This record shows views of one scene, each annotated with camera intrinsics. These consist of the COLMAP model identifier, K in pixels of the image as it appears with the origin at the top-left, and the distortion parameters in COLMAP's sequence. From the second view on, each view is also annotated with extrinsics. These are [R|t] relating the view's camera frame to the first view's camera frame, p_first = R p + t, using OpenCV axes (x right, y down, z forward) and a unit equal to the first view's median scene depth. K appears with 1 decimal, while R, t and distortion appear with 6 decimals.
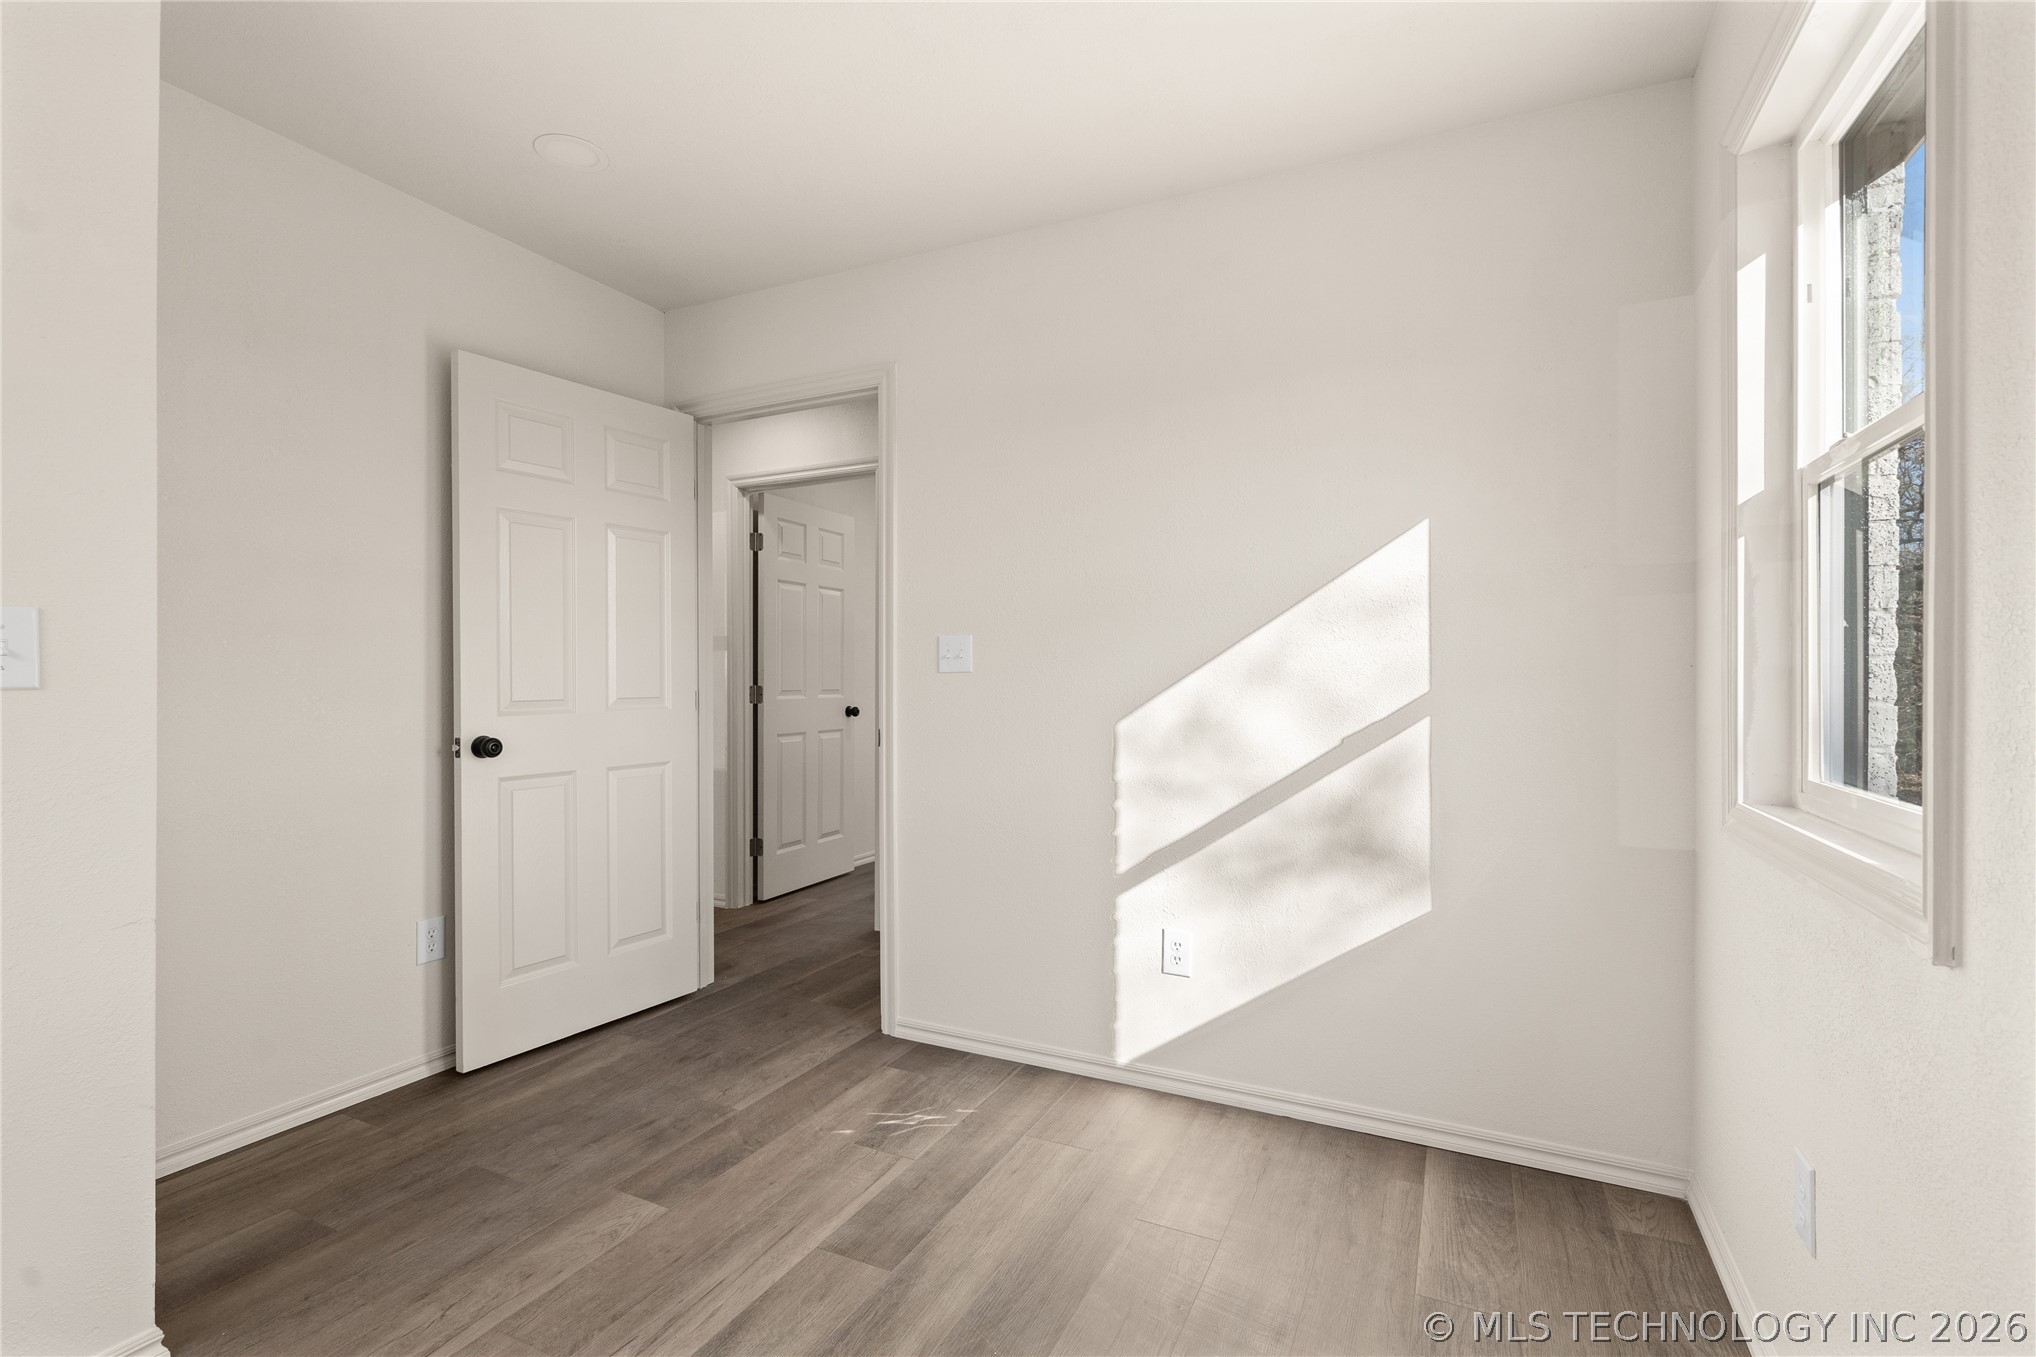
lens RADIAL K [[947.3, 0, 1018.0], [0, 947.3, 678.5], [0, 0, 1]] dist [0.020898, 0.000103]
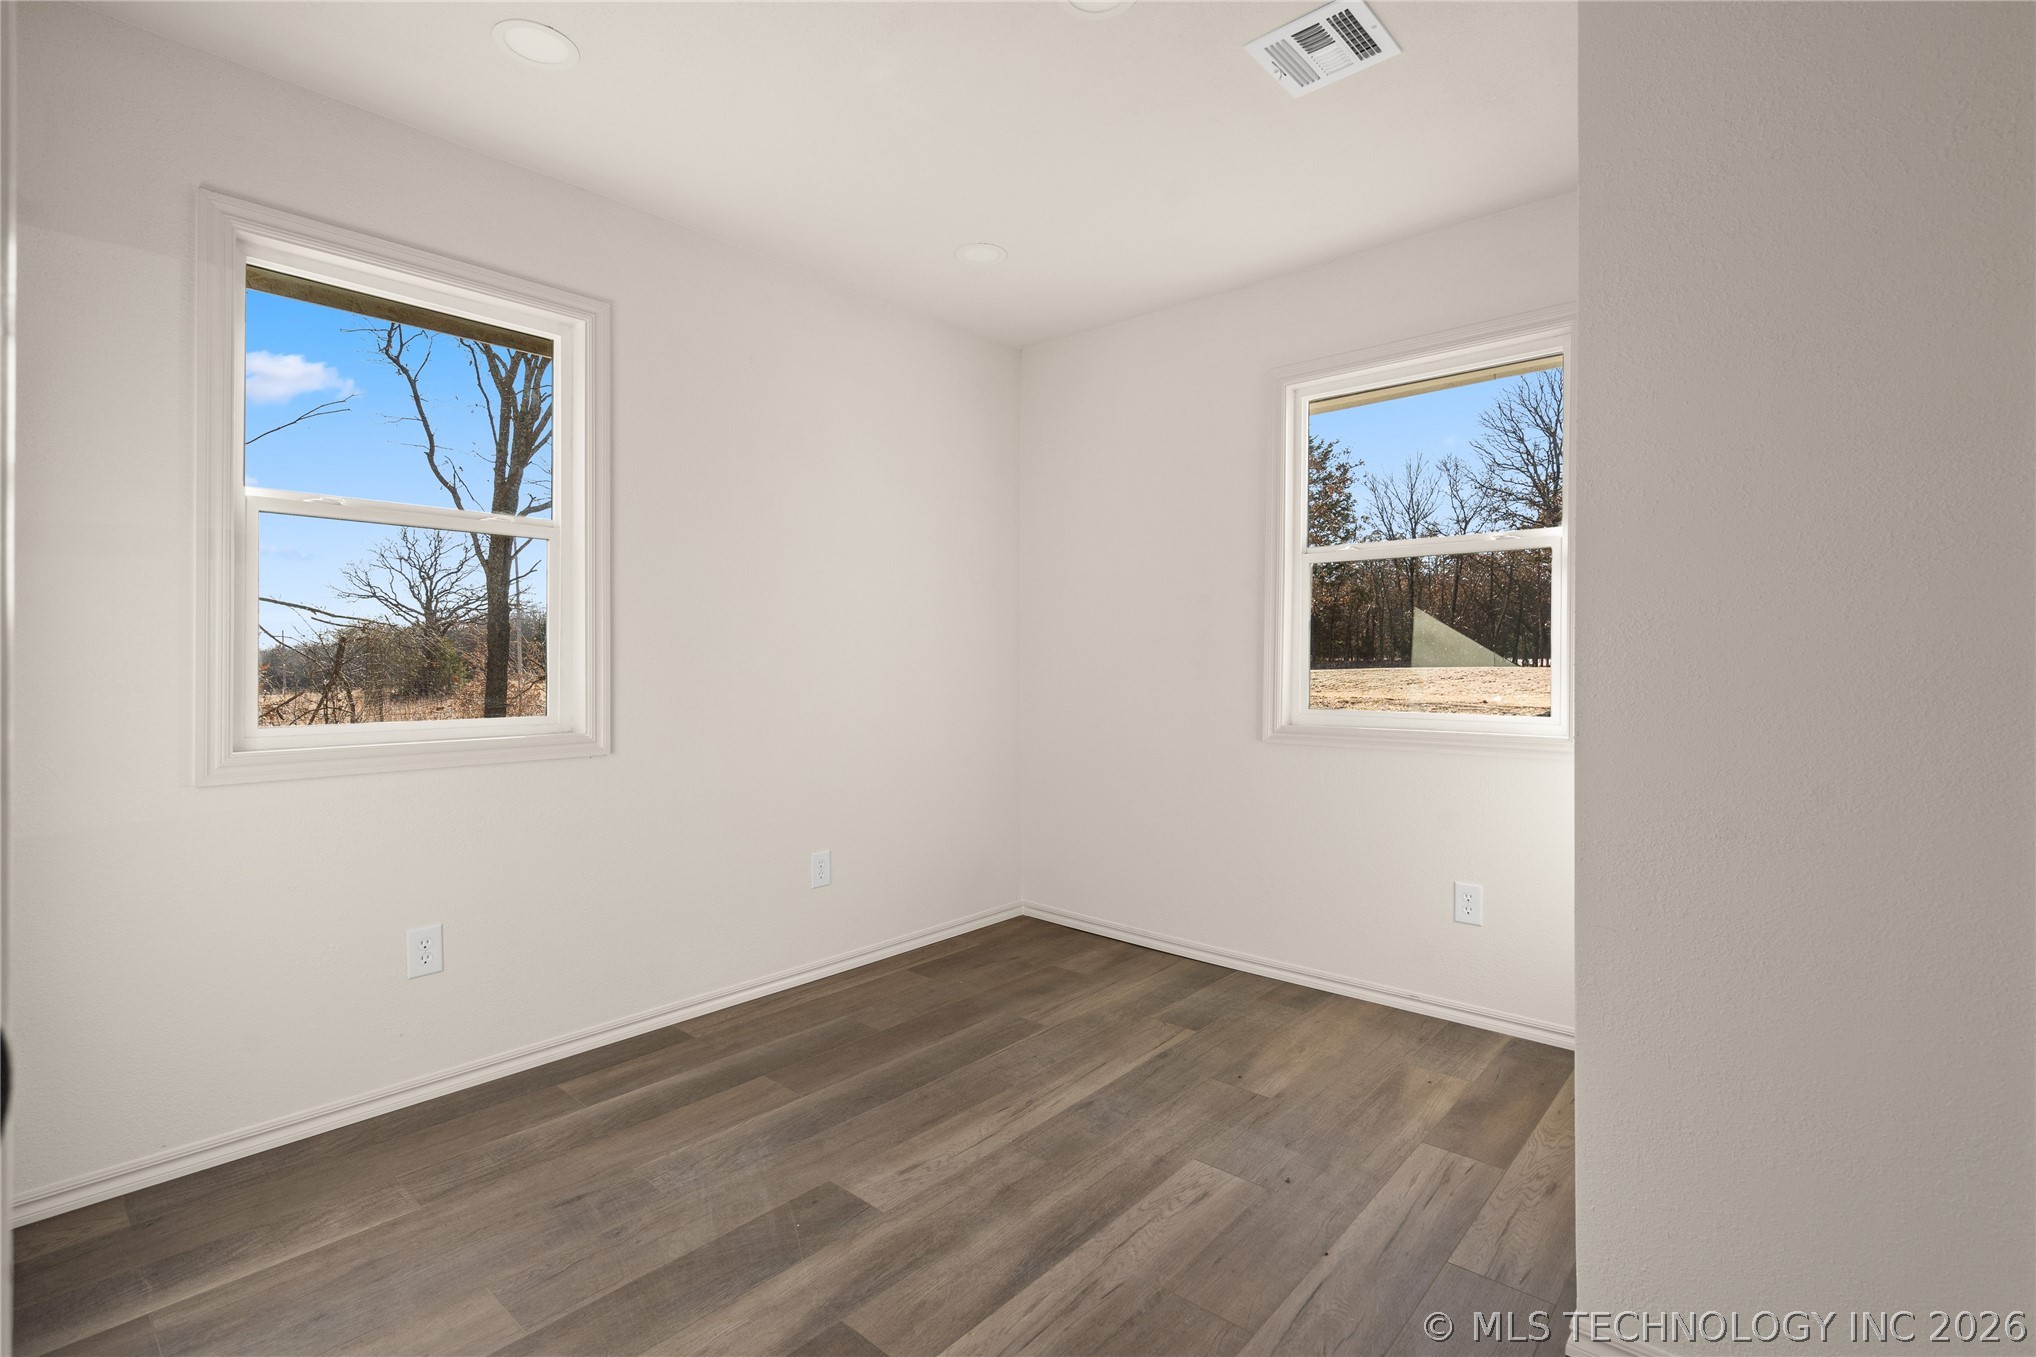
lens RADIAL K [[947.3, 0, 1018.0], [0, 947.3, 678.5], [0, 0, 1]] dist [0.020898, 0.000103]
pose [[-0.963236, -0.004686, 0.268616, -0.552646], [-0.001177, 0.999912, 0.013221, 0.012946], [-0.268654, 0.012419, -0.963157, 1.897102]]
